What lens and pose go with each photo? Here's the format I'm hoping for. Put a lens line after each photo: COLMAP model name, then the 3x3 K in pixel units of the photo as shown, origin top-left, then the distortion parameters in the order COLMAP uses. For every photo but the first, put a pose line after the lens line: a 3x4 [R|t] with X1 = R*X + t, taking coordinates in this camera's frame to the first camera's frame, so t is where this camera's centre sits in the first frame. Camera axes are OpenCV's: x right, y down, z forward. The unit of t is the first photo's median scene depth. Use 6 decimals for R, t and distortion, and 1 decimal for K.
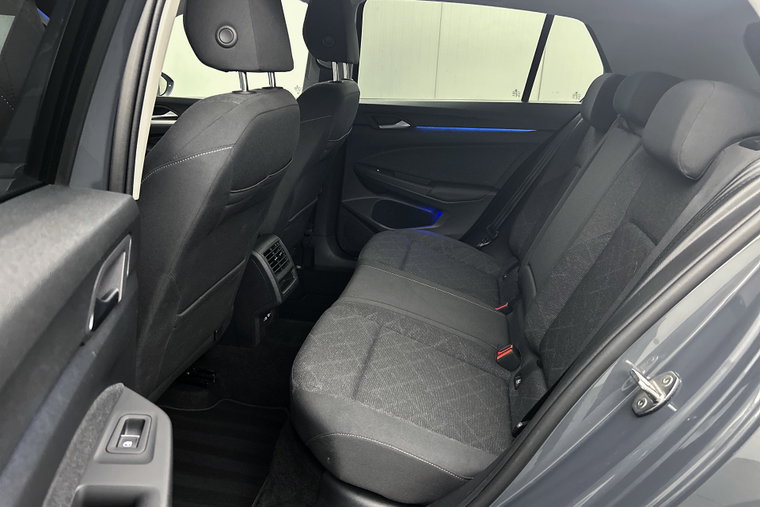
lens RADIAL K [[570.1, 0, 378.1], [0, 570.1, 240.3], [0, 0, 1]] dist [0.060208, -0.071061]
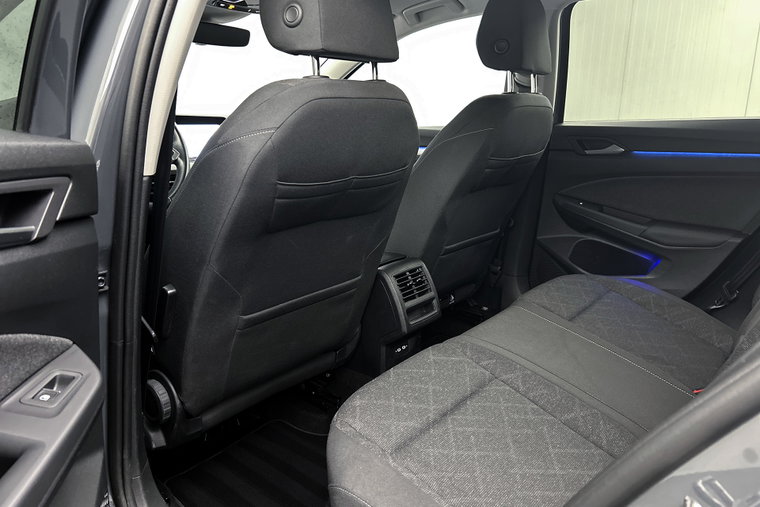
lens RADIAL K [[570.1, 0, 378.1], [0, 570.1, 240.3], [0, 0, 1]] dist [0.060208, -0.071061]
pose [[0.883191, 0.074676, -0.463031, 0.177317], [-0.116258, 0.991289, -0.061881, 0.024521], [0.454376, 0.108484, 0.884180, 0.166871]]
